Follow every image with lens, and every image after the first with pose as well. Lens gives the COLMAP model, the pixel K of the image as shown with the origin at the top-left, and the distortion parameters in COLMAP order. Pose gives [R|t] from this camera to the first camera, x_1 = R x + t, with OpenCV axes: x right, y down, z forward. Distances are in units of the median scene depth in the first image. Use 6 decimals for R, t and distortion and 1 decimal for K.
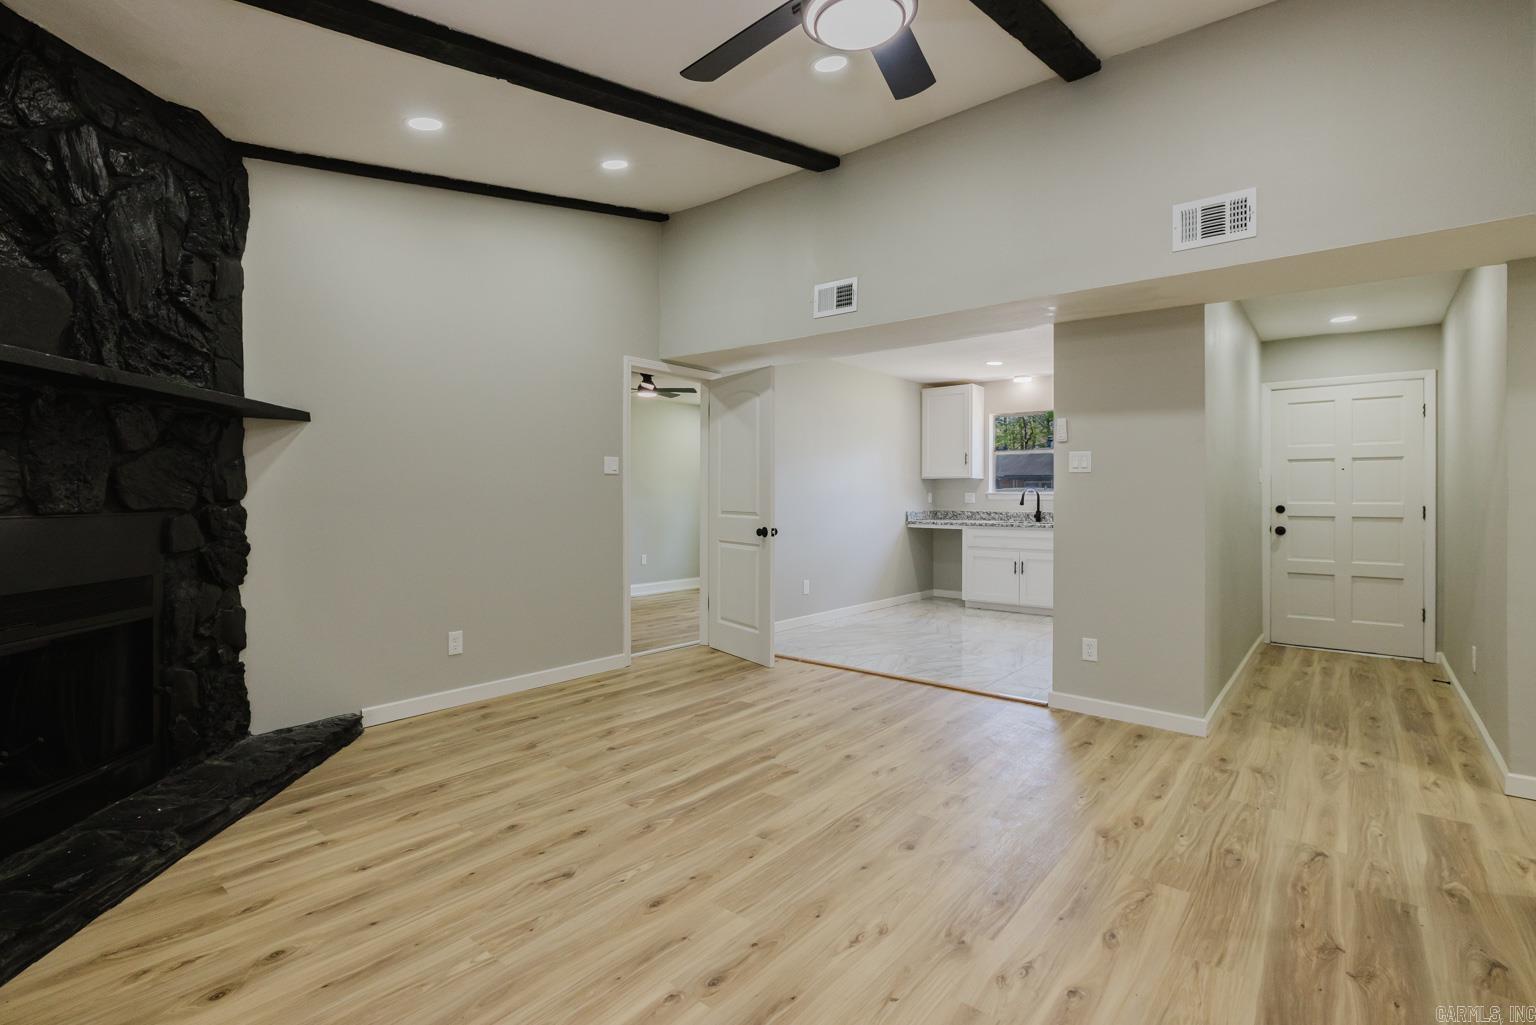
lens RADIAL K [[720.4, 0, 773.8], [0, 720.4, 491.4], [0, 0, 1]] dist [-0.005373, 0.000418]
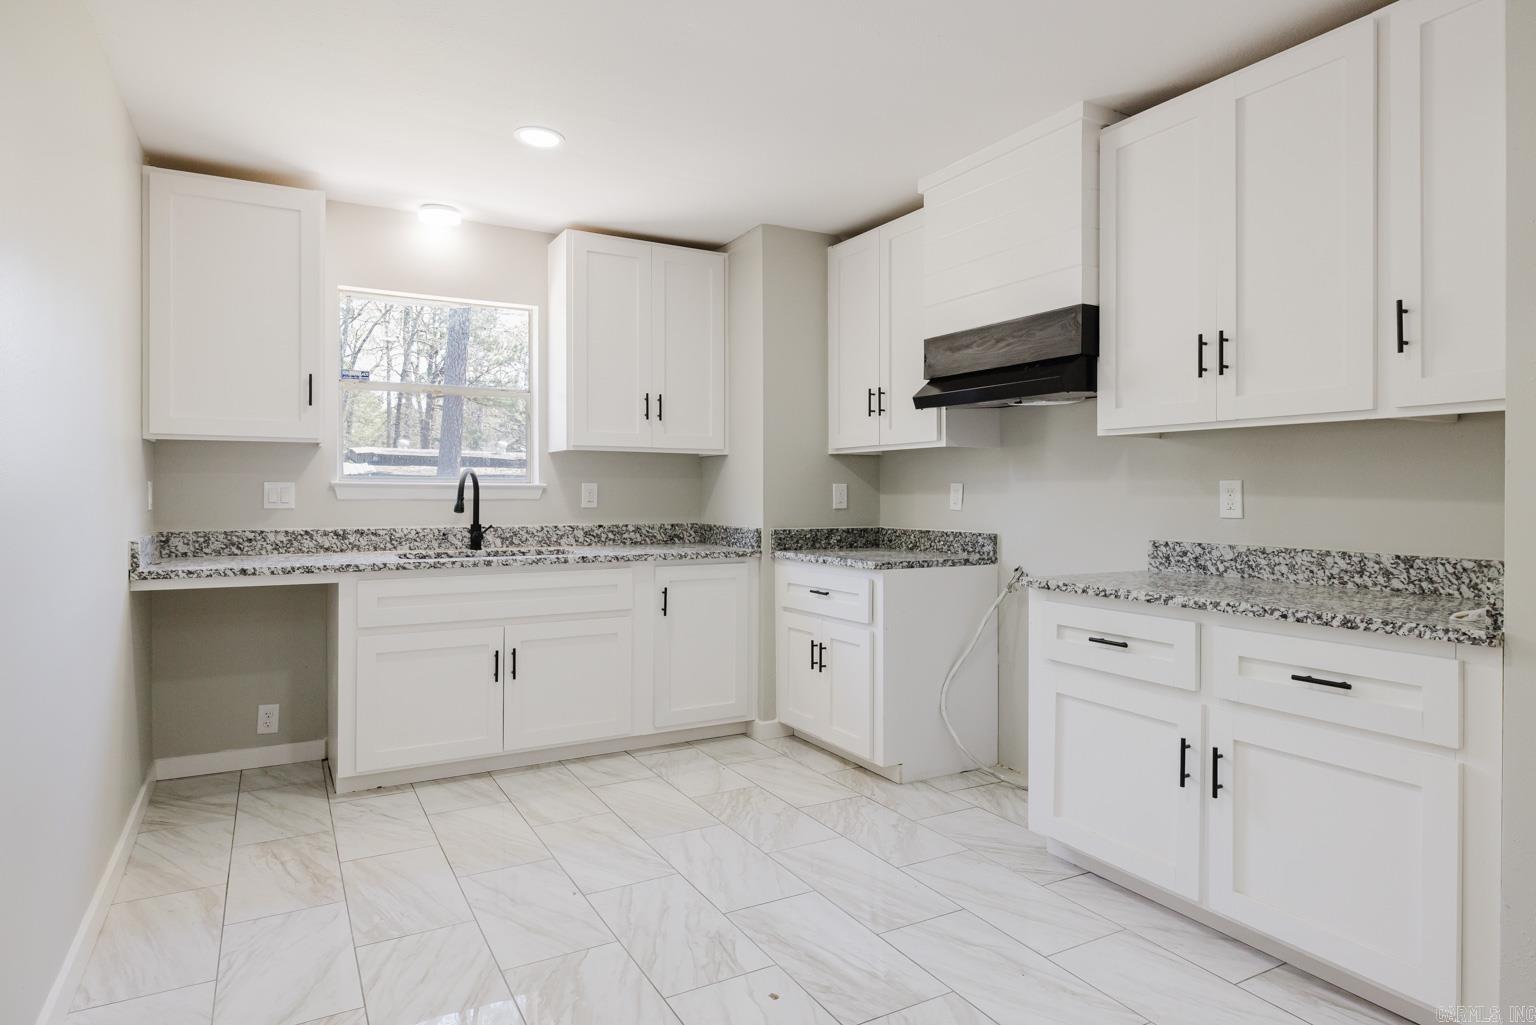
lens RADIAL K [[885.4, 0, 763.7], [0, 885.4, 499.1], [0, 0, 1]] dist [0.004249, -0.000031]
pose [[0.373242, -0.011899, 0.927658, -0.166592], [-0.006539, 0.999859, 0.015456, 0.004754], [-0.927711, -0.011835, 0.373112, 1.485432]]
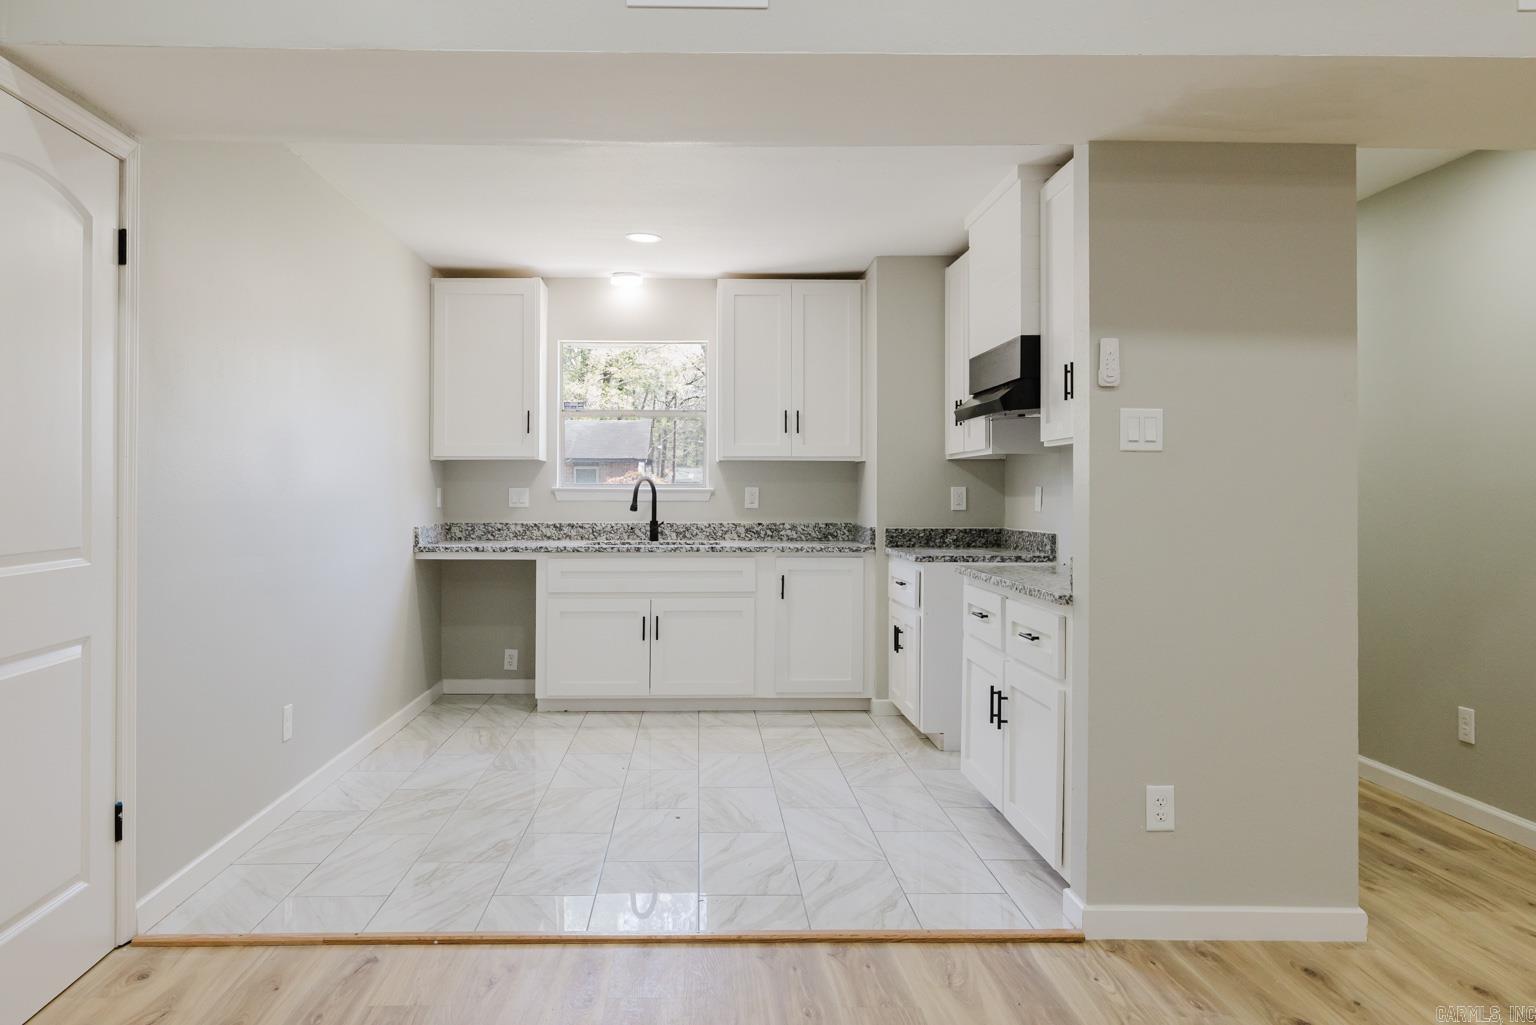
lens RADIAL K [[1122.9, 0, 711.5], [0, 1122.9, 490.0], [0, 0, 1]] dist [-0.004501, -0.000308]
pose [[0.769896, -0.003897, 0.638158, -0.350583], [-0.000636, 0.999976, 0.006874, -0.005963], [-0.638169, -0.005698, 0.769875, 0.720234]]
